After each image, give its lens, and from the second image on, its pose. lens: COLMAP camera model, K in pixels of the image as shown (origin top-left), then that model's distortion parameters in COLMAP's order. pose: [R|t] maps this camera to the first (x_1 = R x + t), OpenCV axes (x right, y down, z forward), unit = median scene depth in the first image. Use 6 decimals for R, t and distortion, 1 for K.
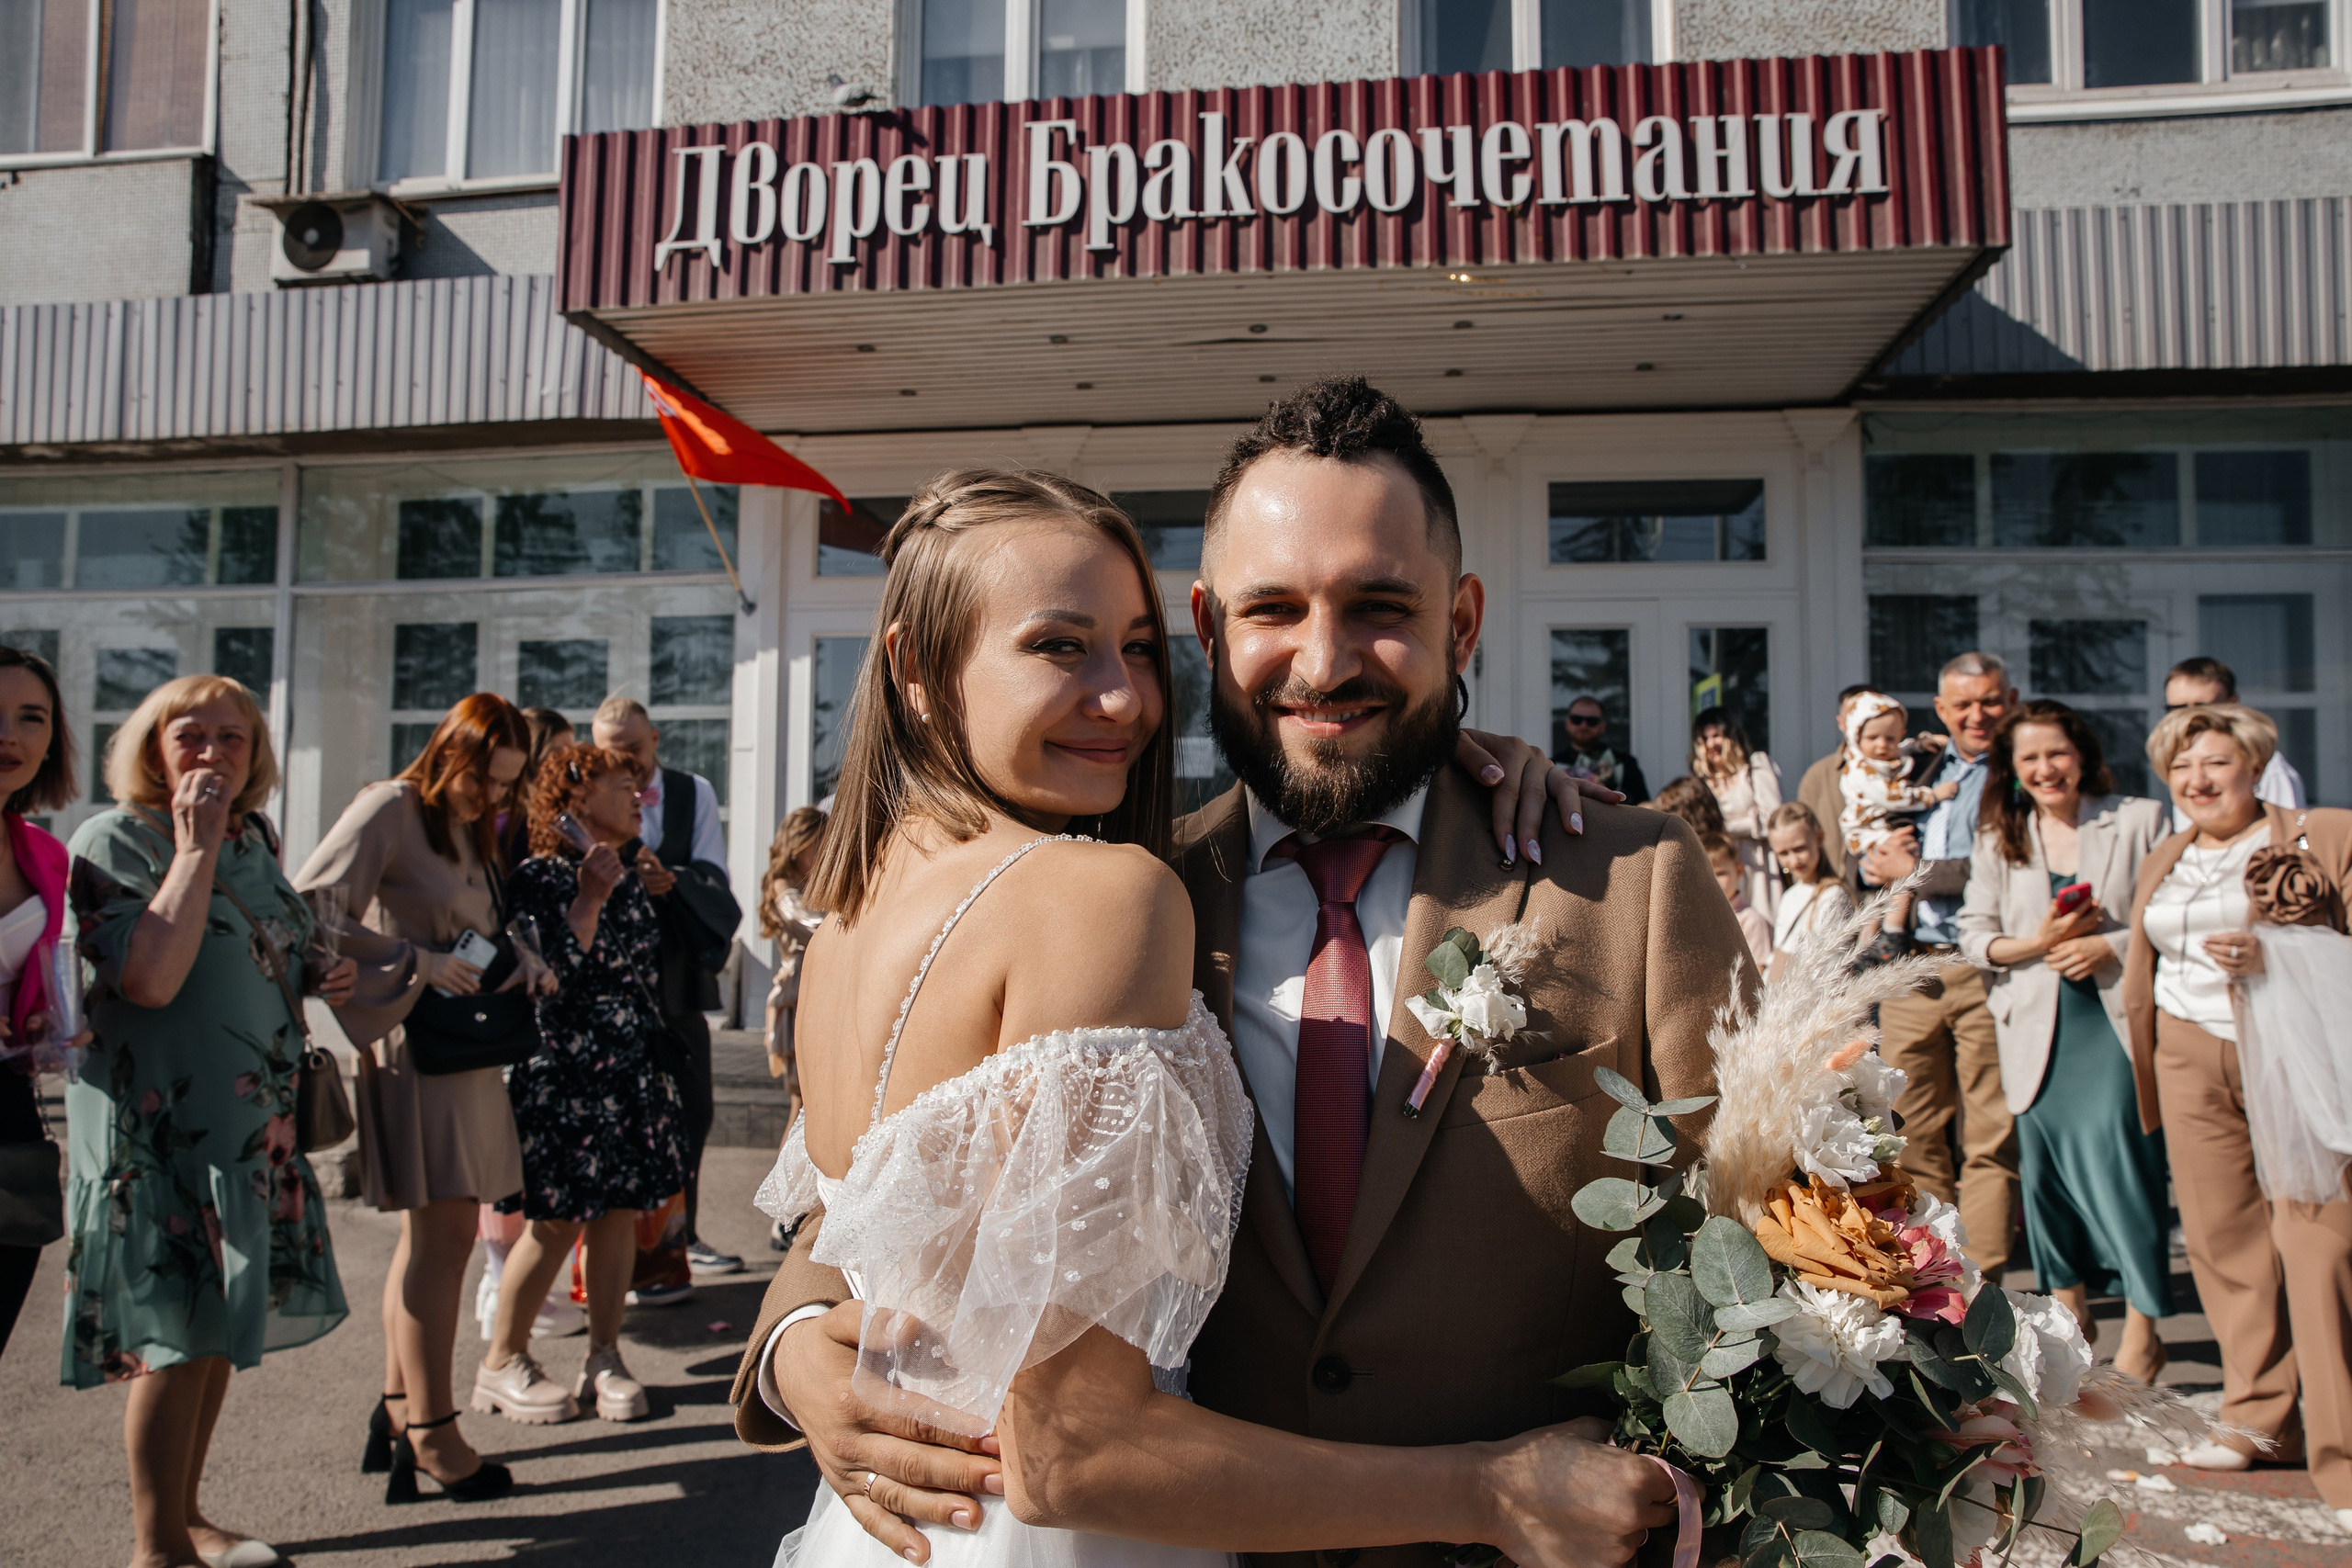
lens RADIAL K [[1559.0, 0, 1176.0], [0, 1559.0, 784.0], [0, 0, 1]] dist [-0.093048, 0.060480]
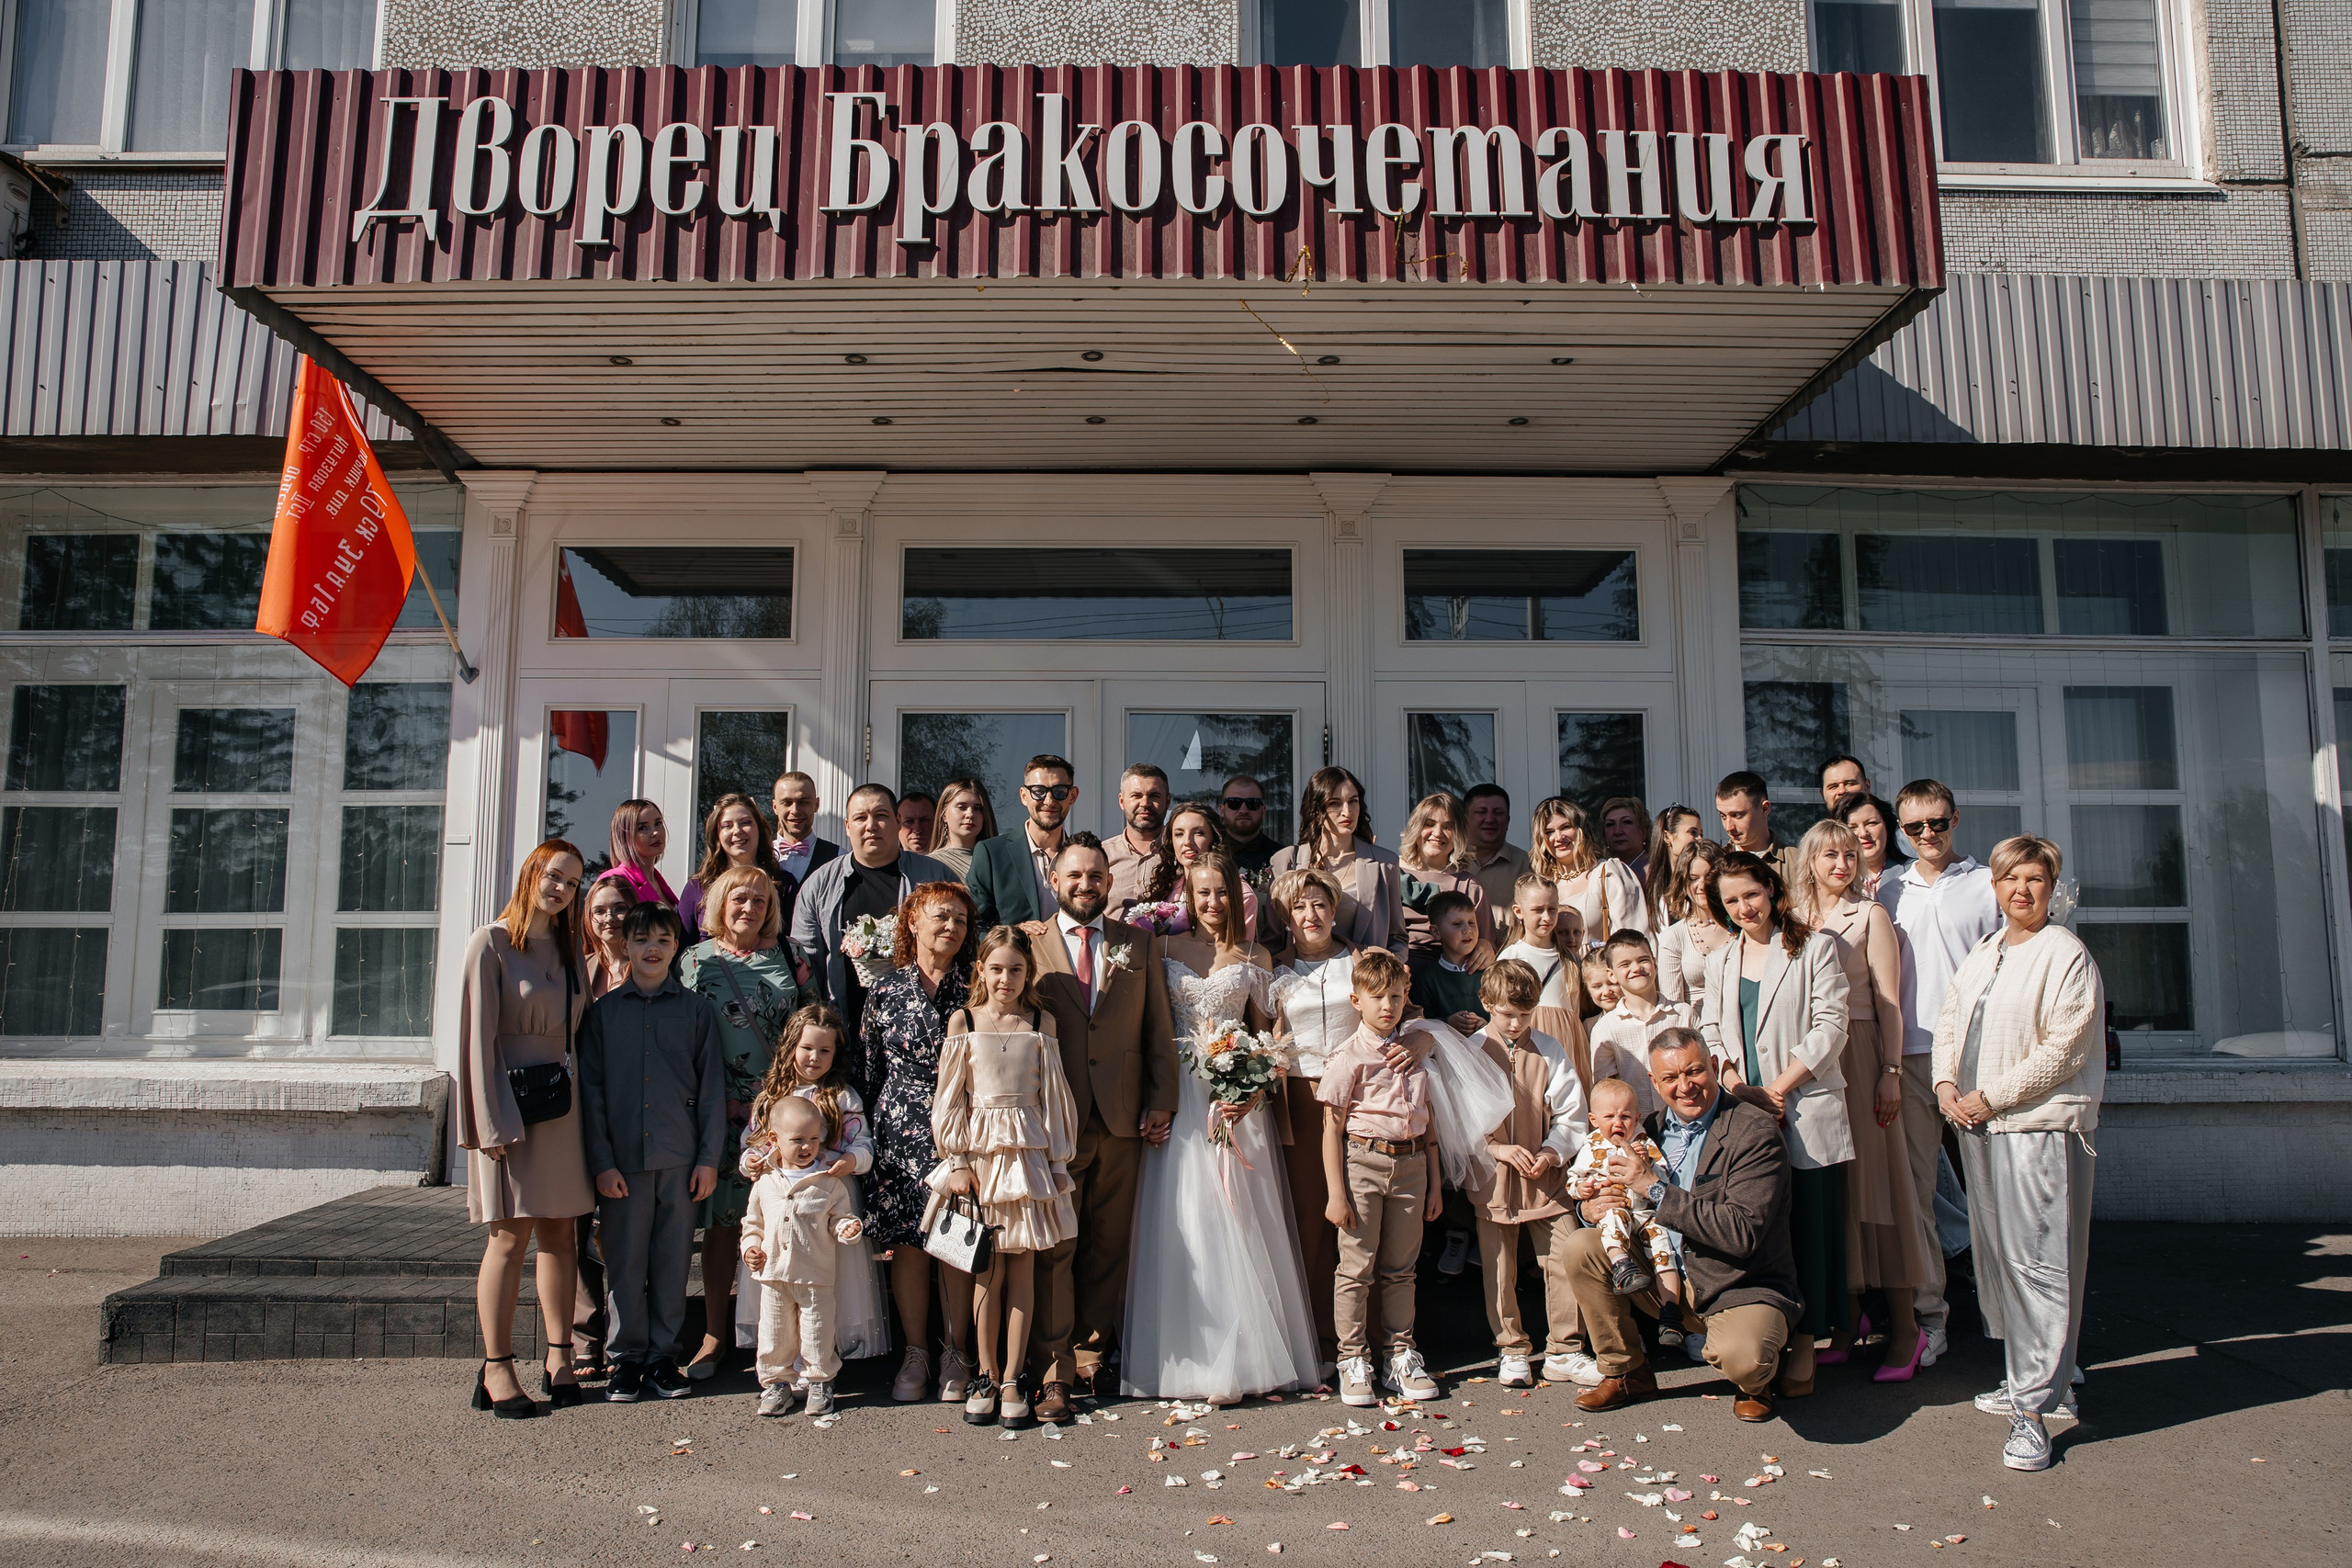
lens RADIAL K [[1559.0, 0, 1176.0], [0, 1559.0, 784.0], [0, 0, 1]] dist [-0.093048, 0.060480]
pose [[0.988340, 0.009822, 0.151948, -0.032484], [-0.000308, 0.998044, -0.062508, -0.003519], [-0.152264, 0.061732, 0.986410, 0.175519]]
